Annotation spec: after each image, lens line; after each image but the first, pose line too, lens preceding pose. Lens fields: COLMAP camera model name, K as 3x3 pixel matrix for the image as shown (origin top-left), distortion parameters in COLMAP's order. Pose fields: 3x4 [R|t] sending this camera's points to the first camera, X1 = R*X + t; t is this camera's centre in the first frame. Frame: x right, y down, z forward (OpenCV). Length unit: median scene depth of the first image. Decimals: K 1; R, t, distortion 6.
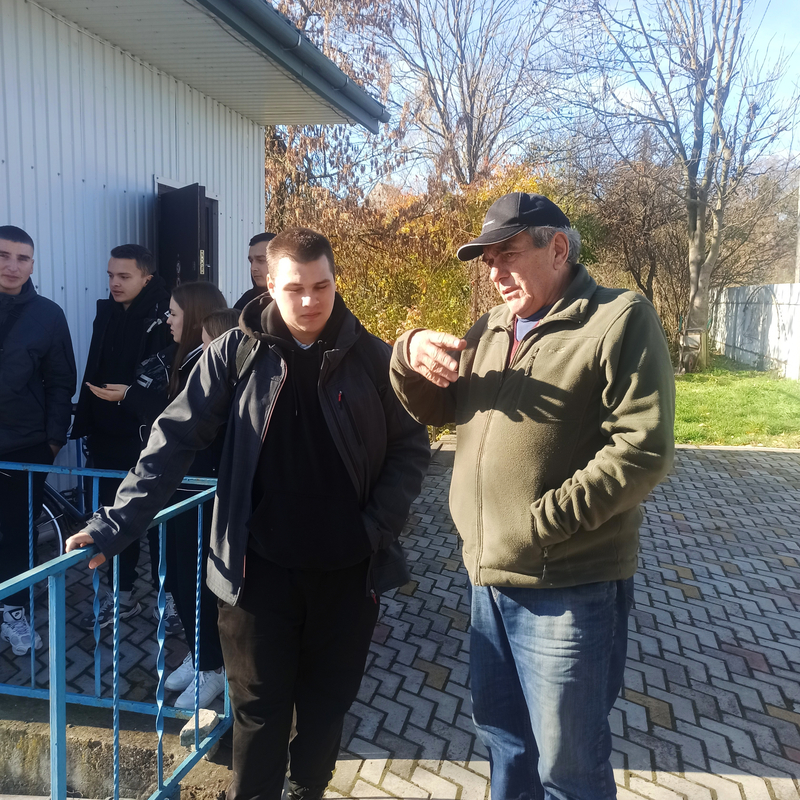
lens RADIAL K [[806.3, 0, 399.0], [0, 806.3, 382.0], [0, 0, 1]] dist [0.042256, -0.048865]
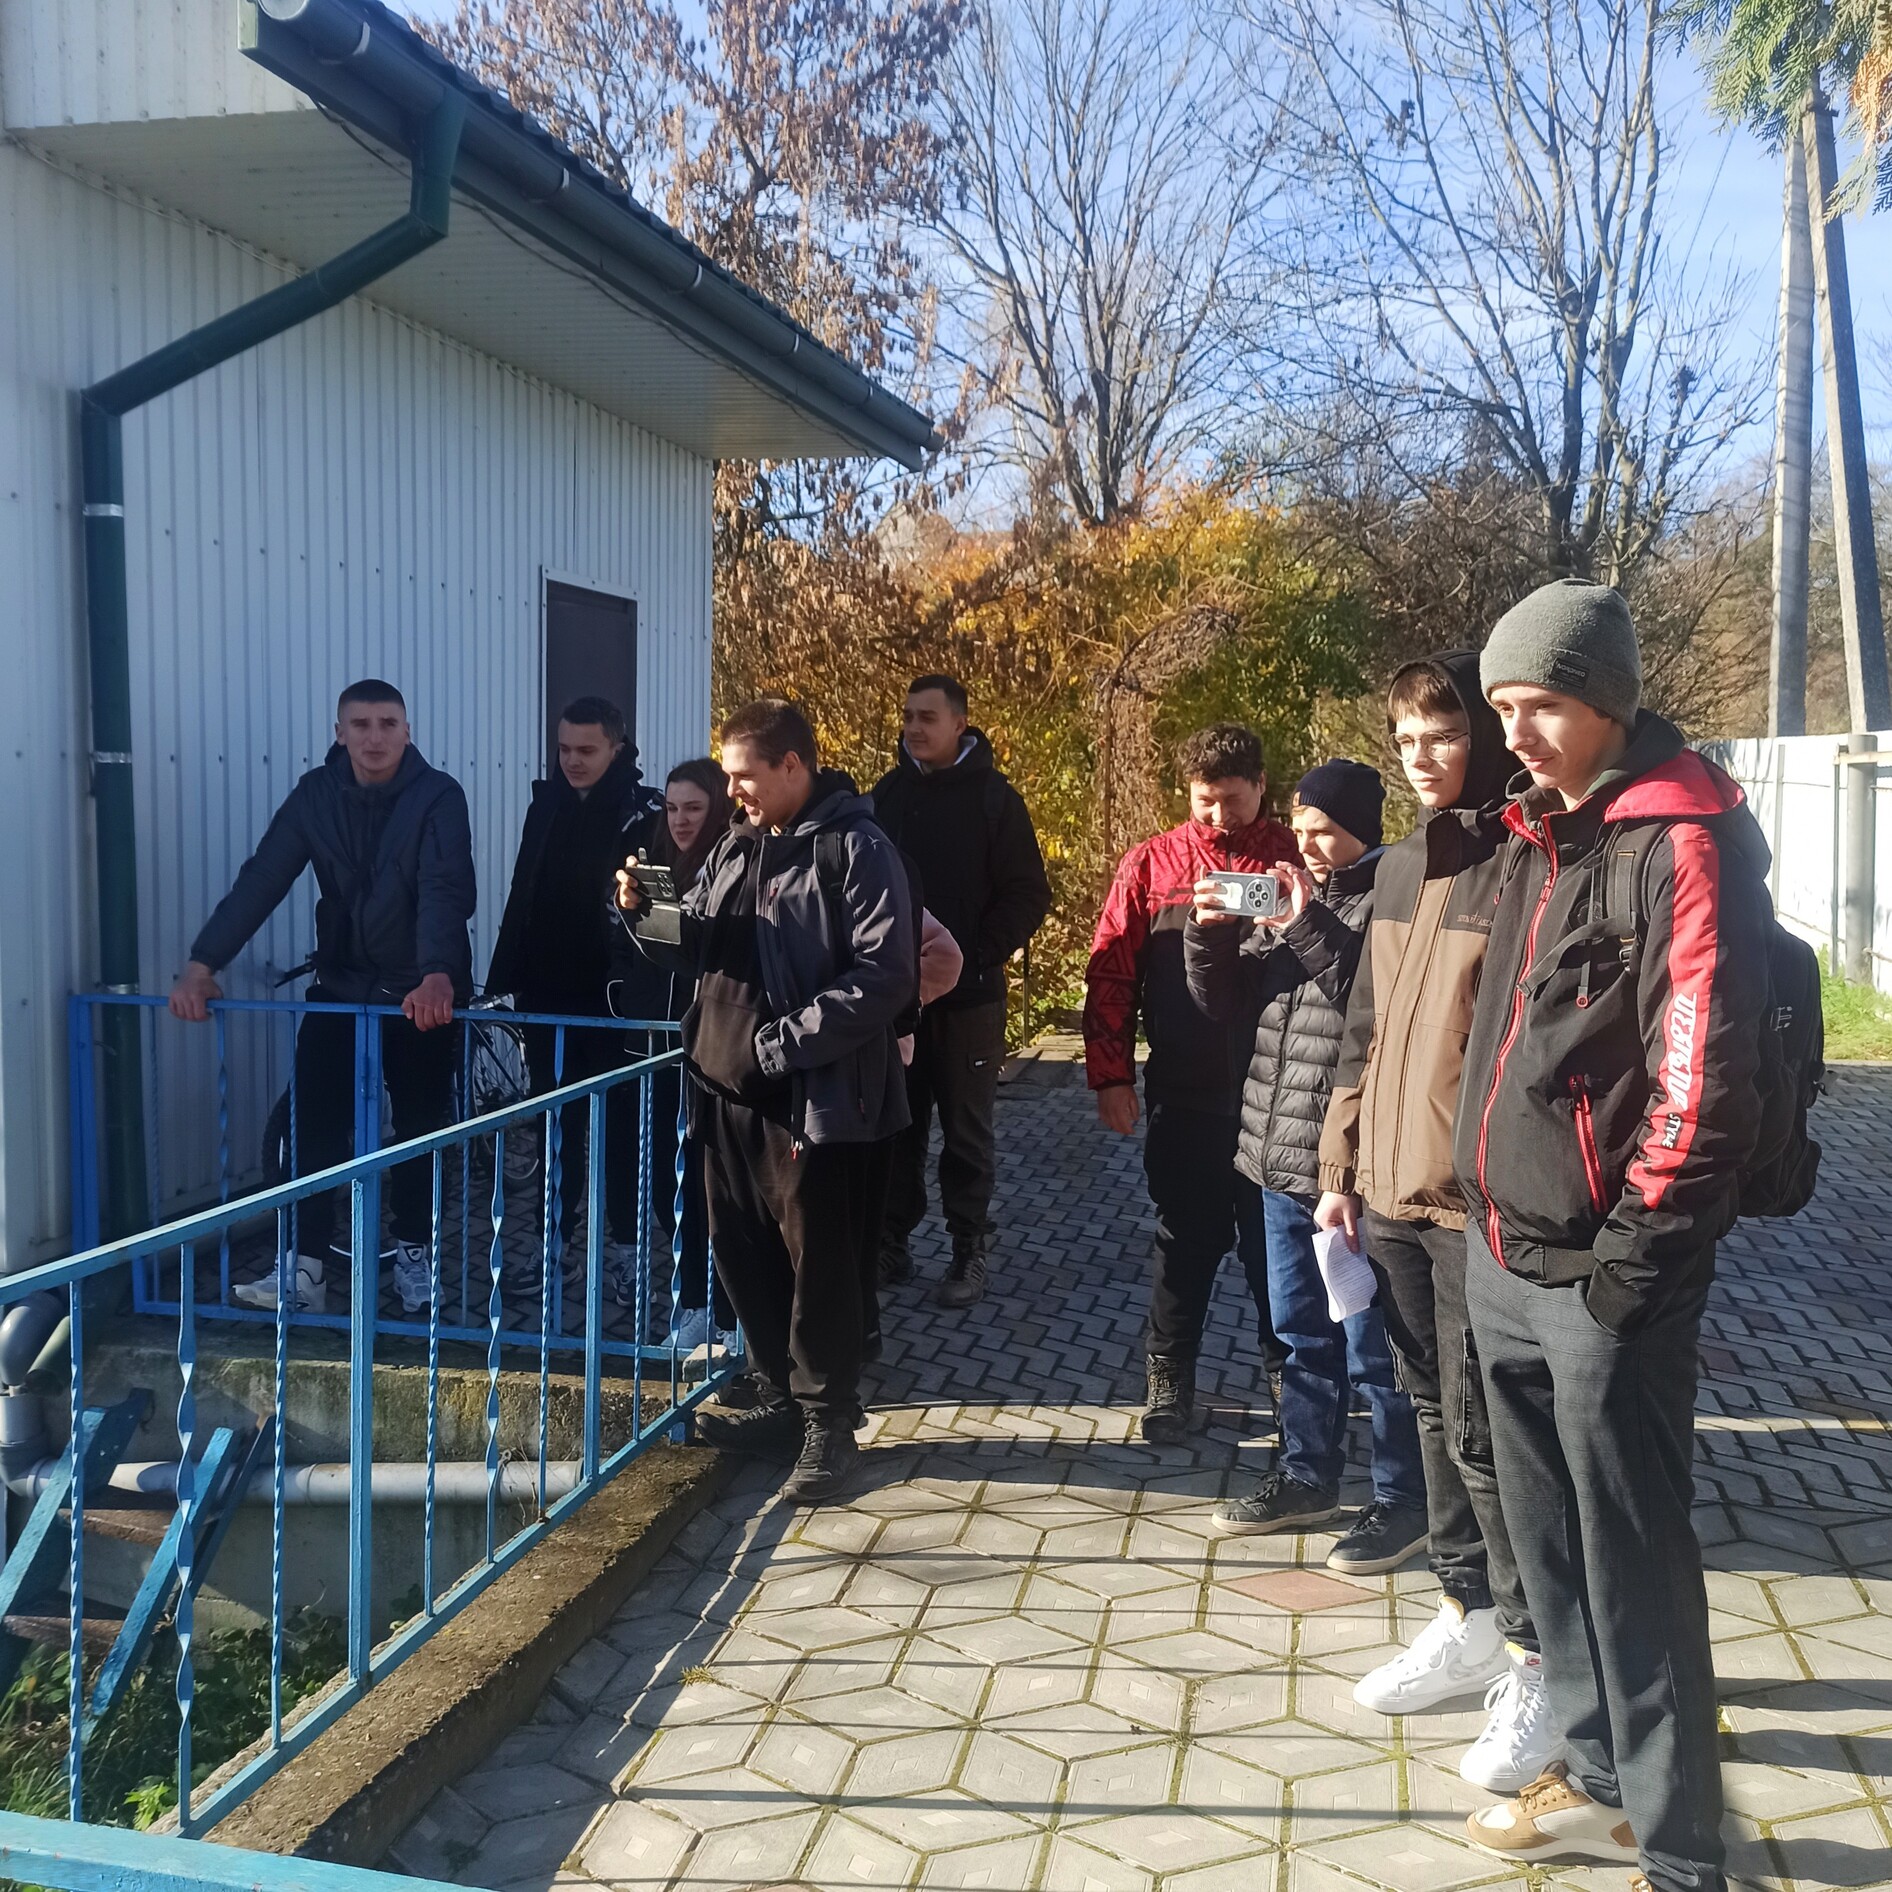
lens RADIAL K [[1937.6, 0, 946.0], [0, 1937.6, 946.0], [0, 0, 1]] dist [0.058266, -0.009386]
pose [[0.999996, -0.002882, 0.000206, -0.004961], [0.002884, 0.999928, -0.011625, 0.012697], [-0.000173, 0.011625, 0.999932, -0.145264]]
